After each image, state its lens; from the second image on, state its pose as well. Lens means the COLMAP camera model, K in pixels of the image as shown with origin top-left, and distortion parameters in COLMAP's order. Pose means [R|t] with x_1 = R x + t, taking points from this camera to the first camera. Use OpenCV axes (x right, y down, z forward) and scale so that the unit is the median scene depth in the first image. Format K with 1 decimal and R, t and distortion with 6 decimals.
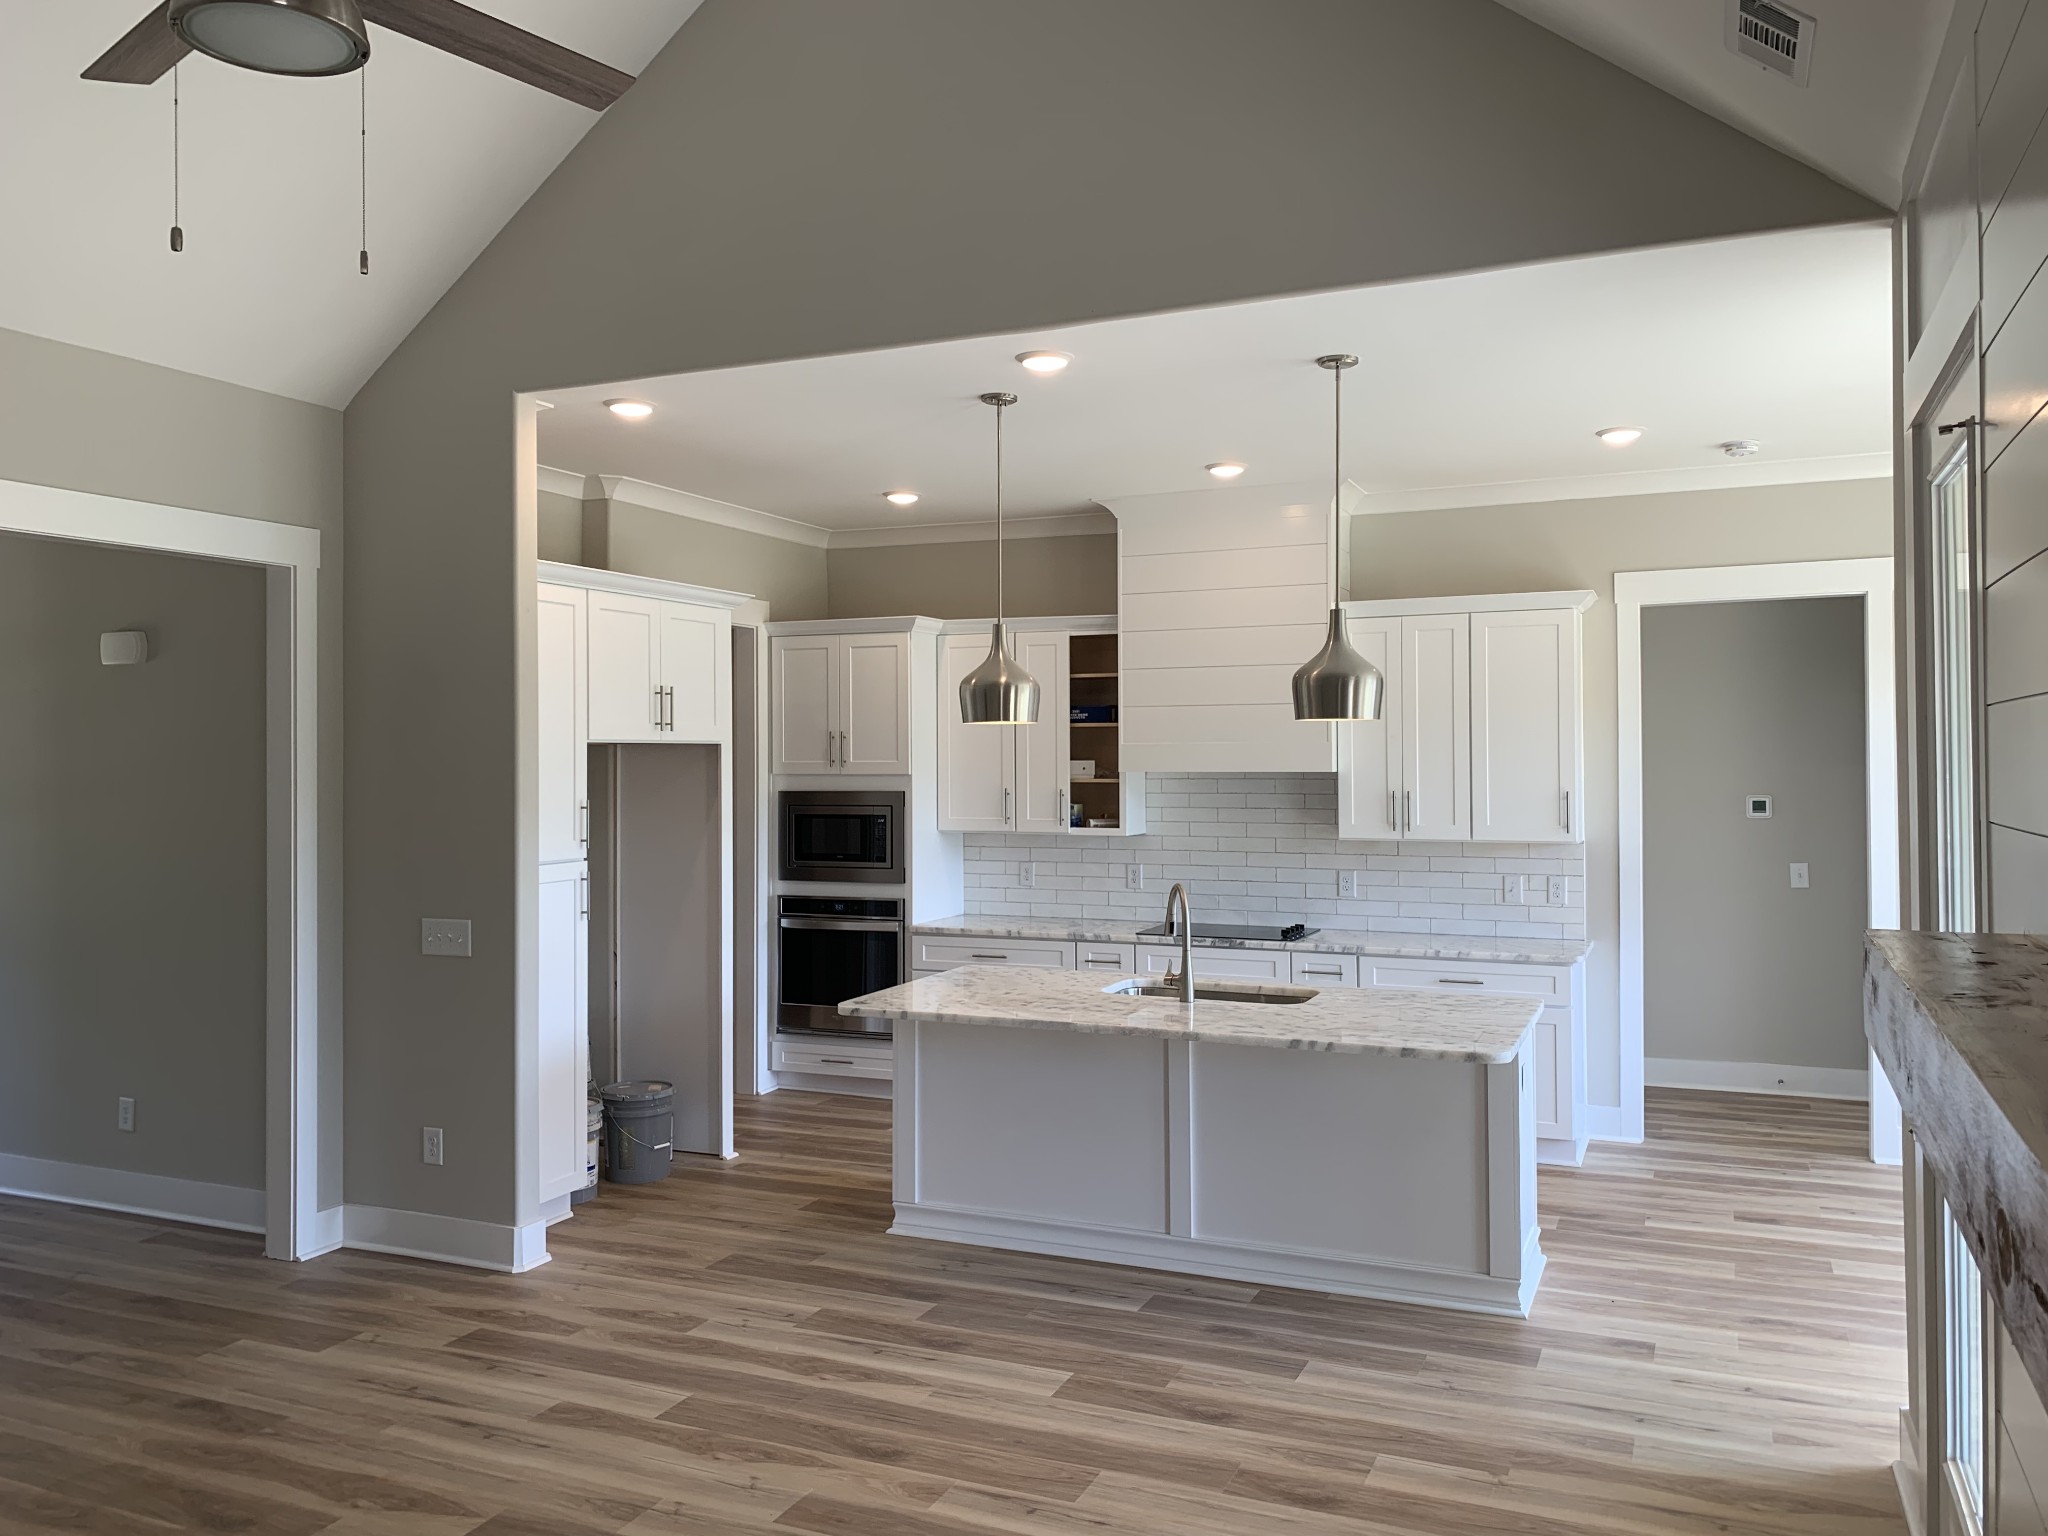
lens RADIAL K [[1572.9, 0, 1028.8], [0, 1572.9, 732.8], [0, 0, 1]] dist [0.090732, -0.167466]
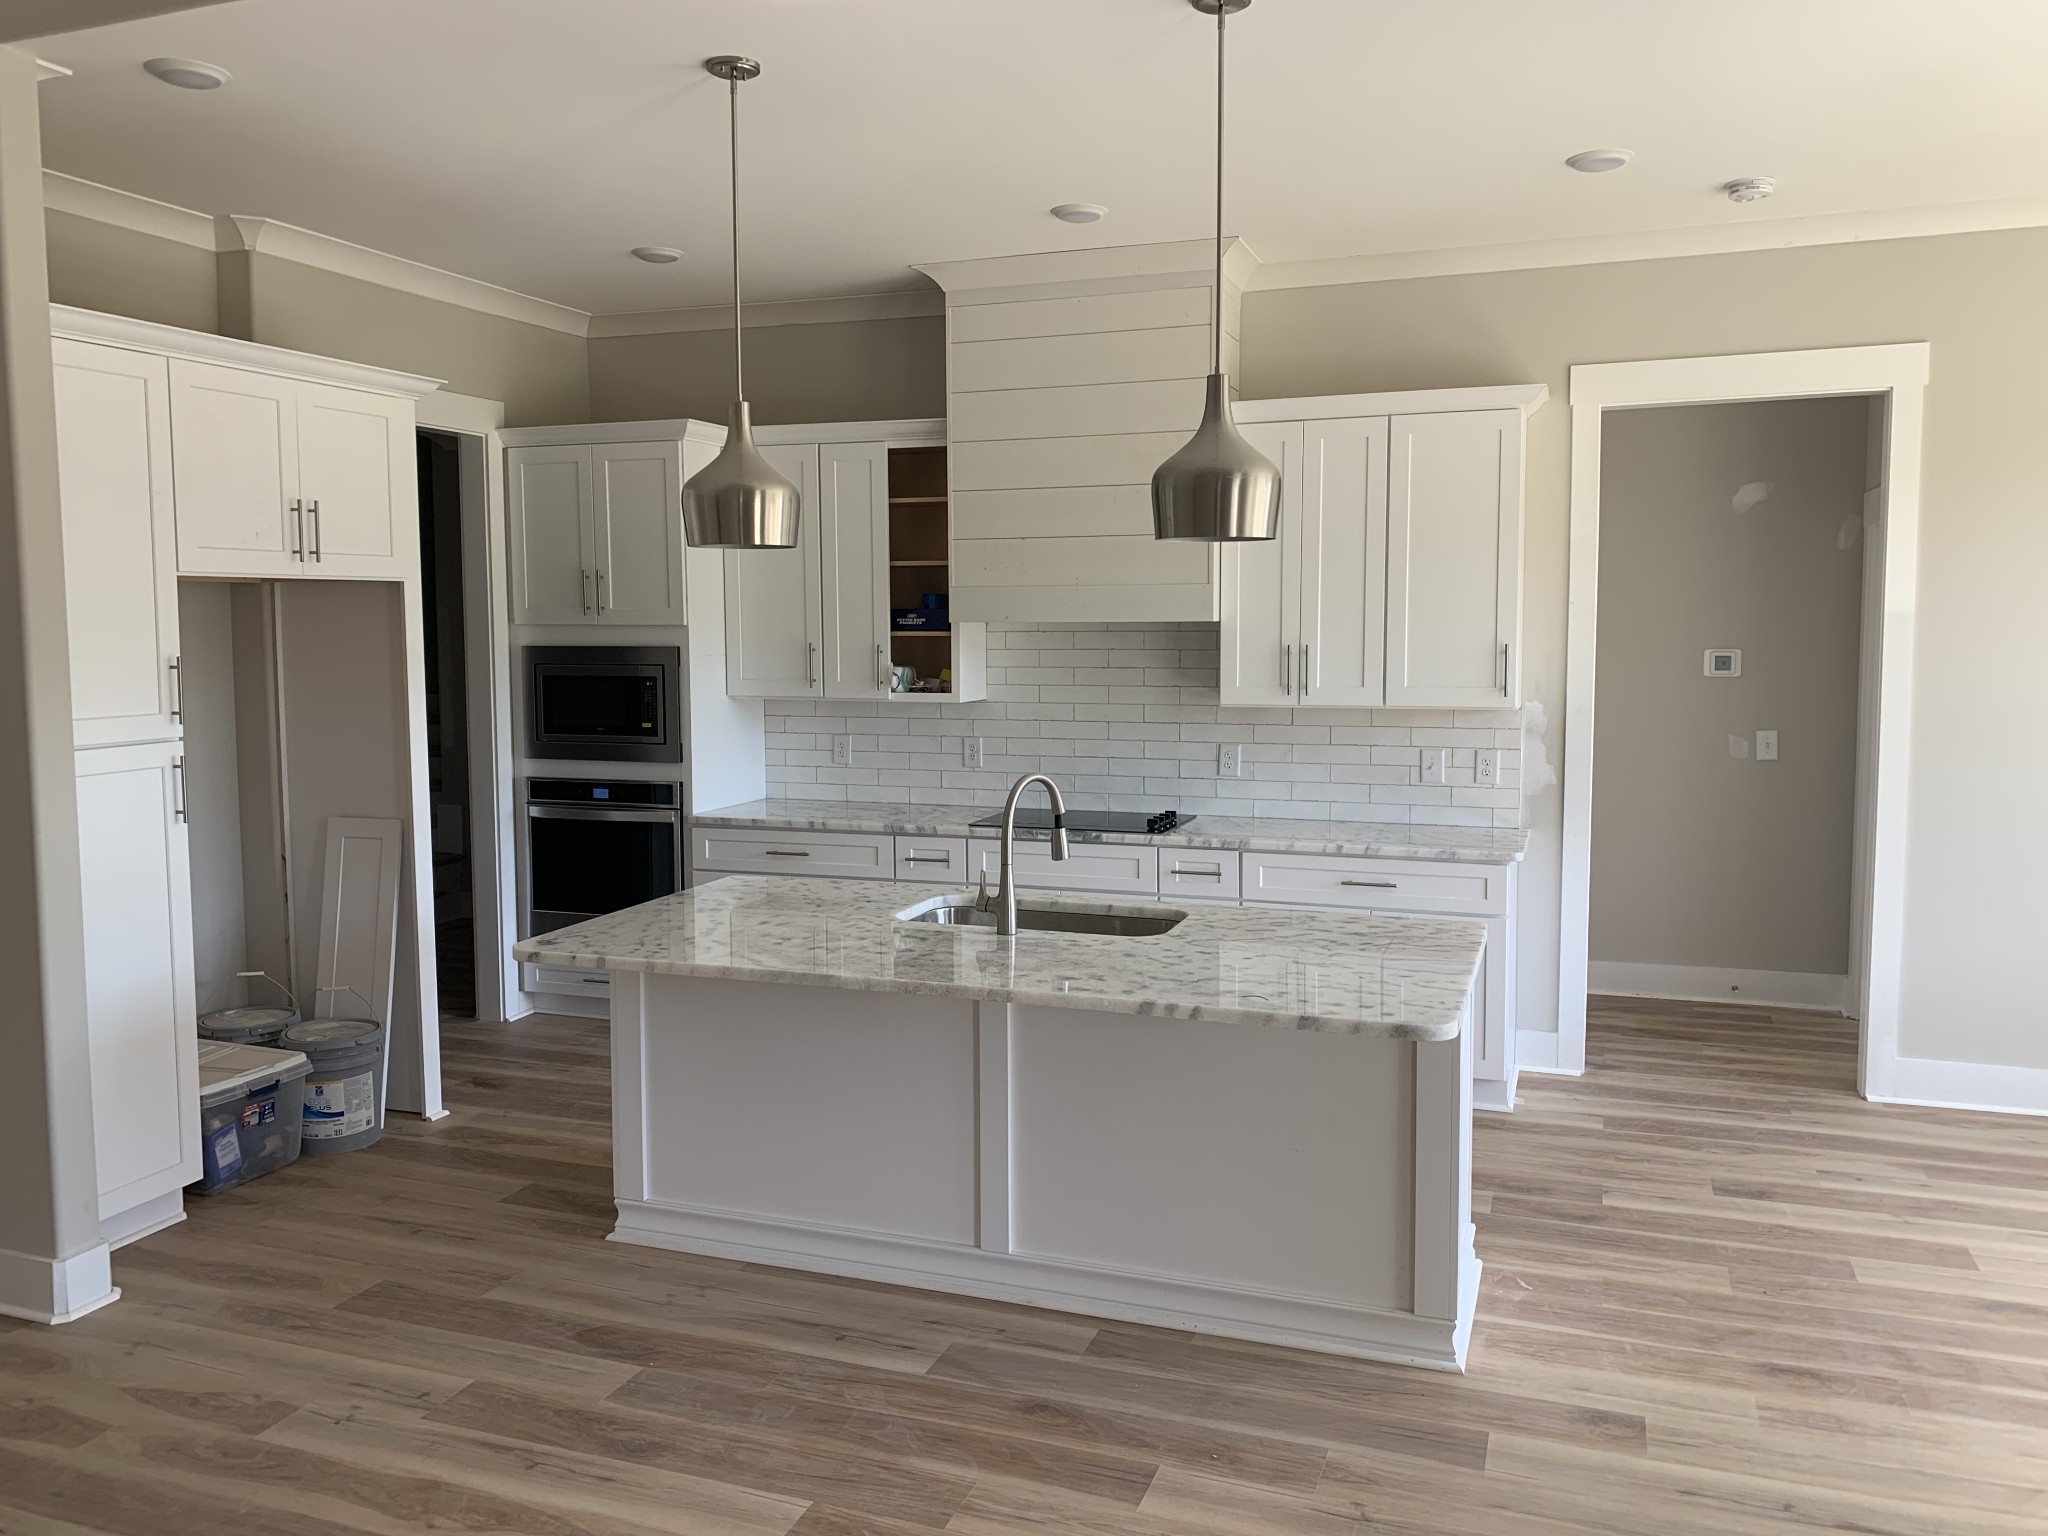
lens RADIAL K [[1563.7, 0, 1017.3], [0, 1563.7, 734.1], [0, 0, 1]] dist [0.092033, -0.133582]
pose [[0.998237, -0.004493, 0.059176, 0.053248], [-0.000850, 0.995945, 0.089957, 0.011704], [-0.059341, -0.089849, 0.994186, 0.245531]]
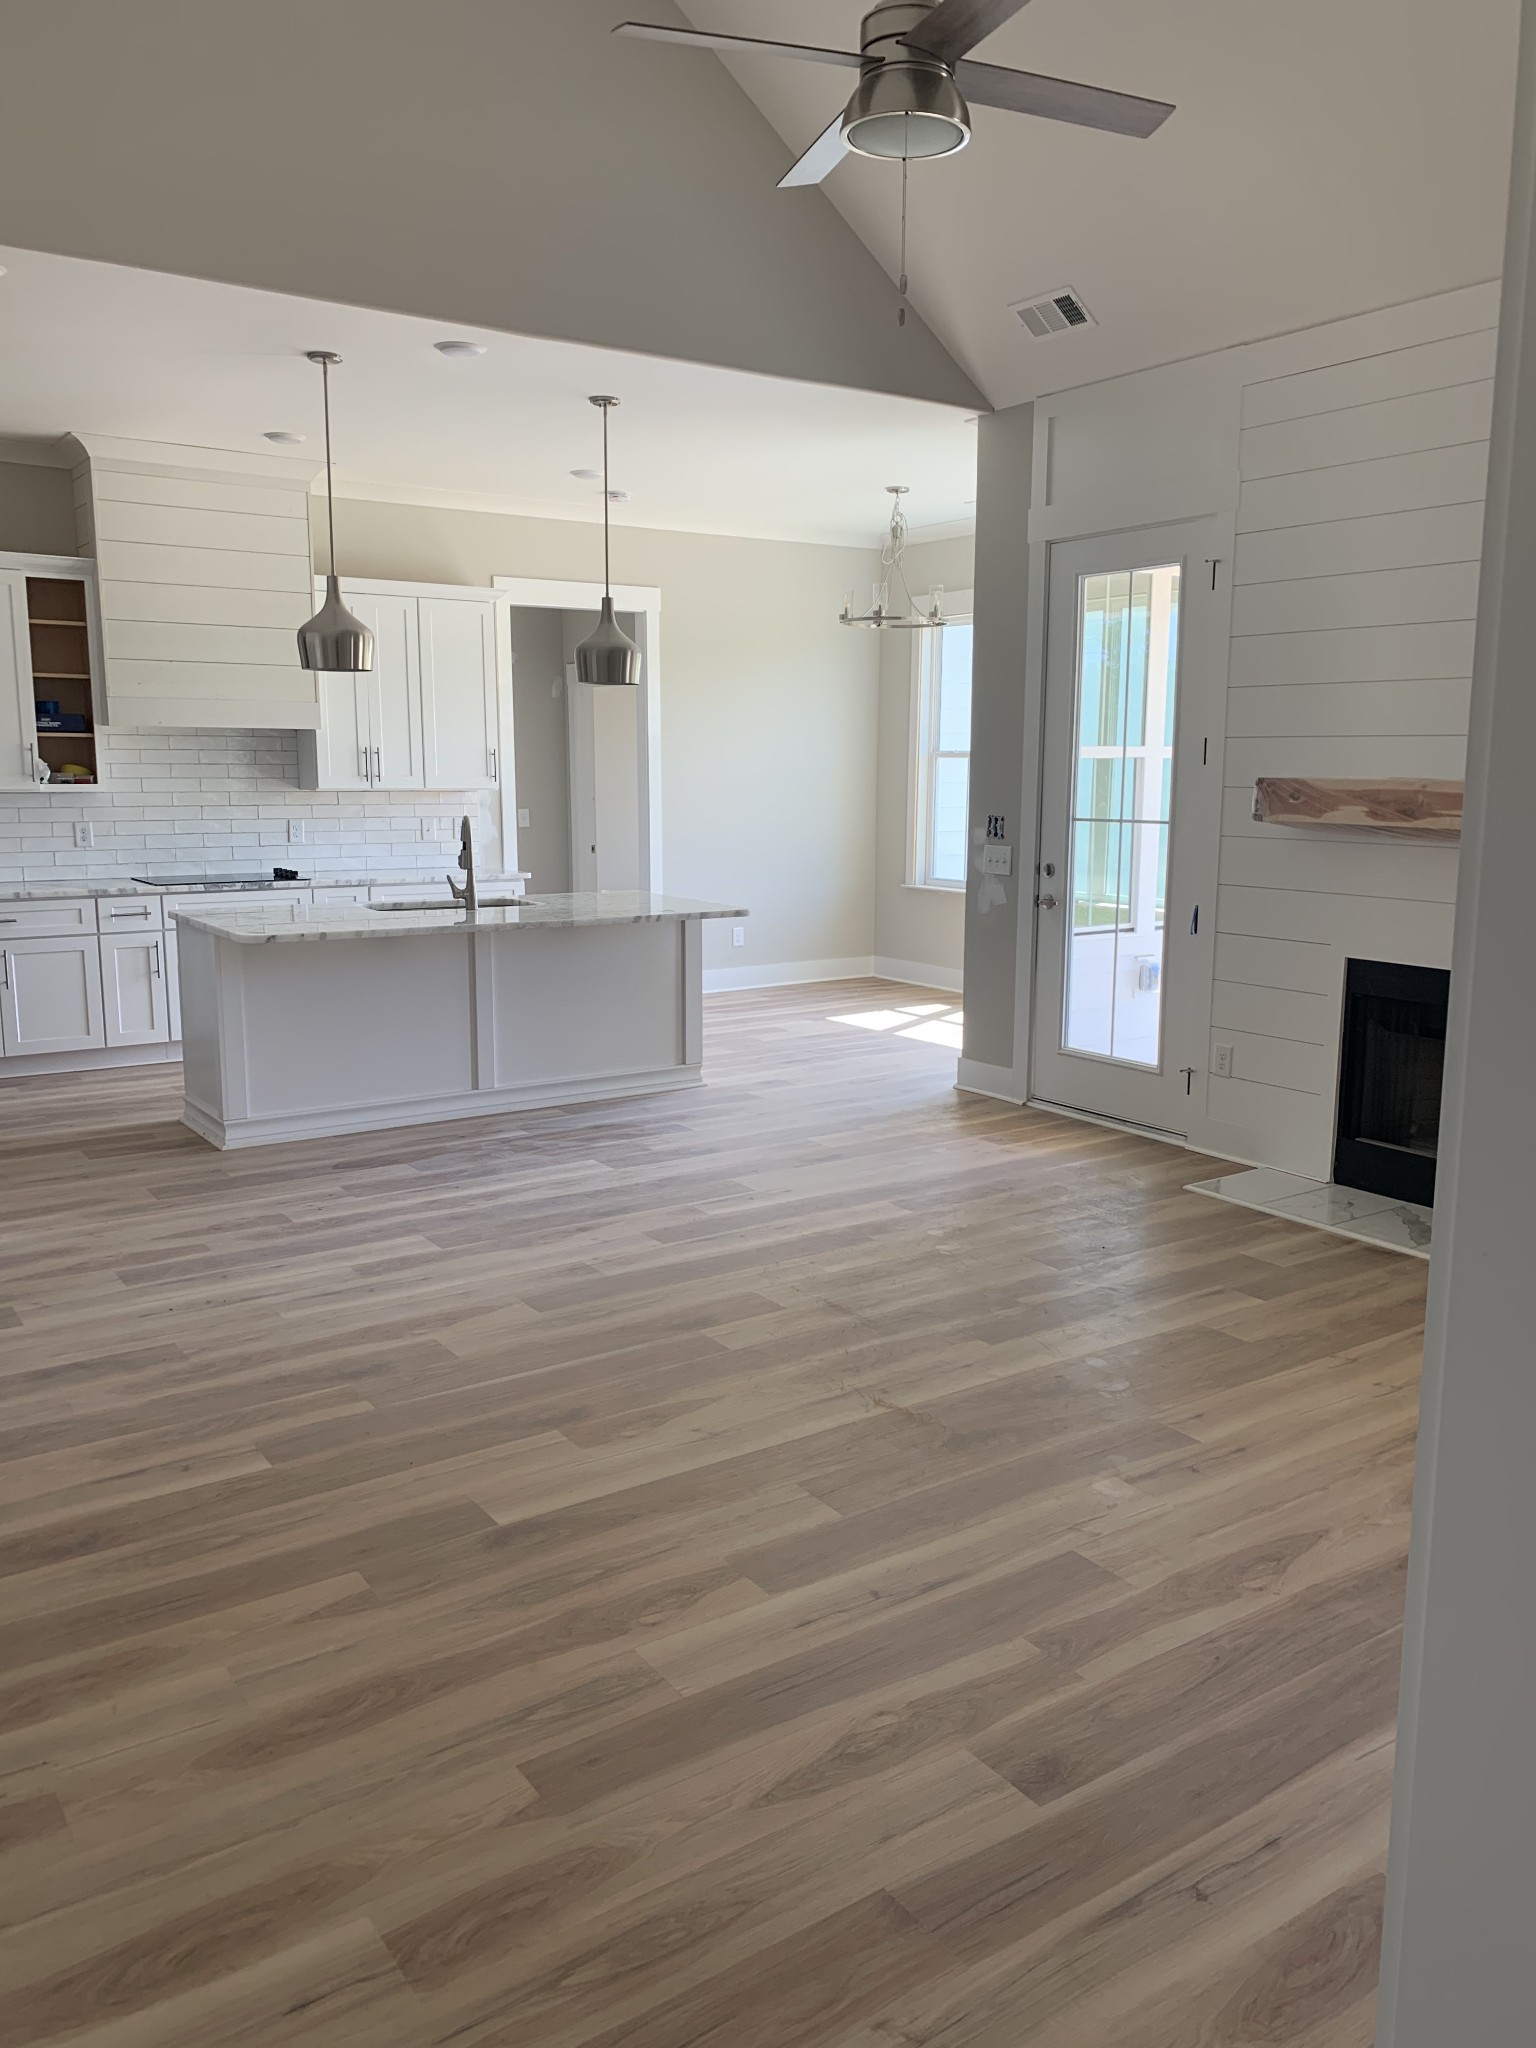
lens RADIAL K [[1580.7, 0, 797.0], [0, 1580.7, 1032.3], [0, 0, 1]] dist [0.092268, -0.175638]
pose [[0.516044, -0.139648, 0.845102, -0.709842], [-0.021608, 0.984184, 0.175825, 0.033649], [-0.856290, -0.108994, 0.504865, 0.115815]]
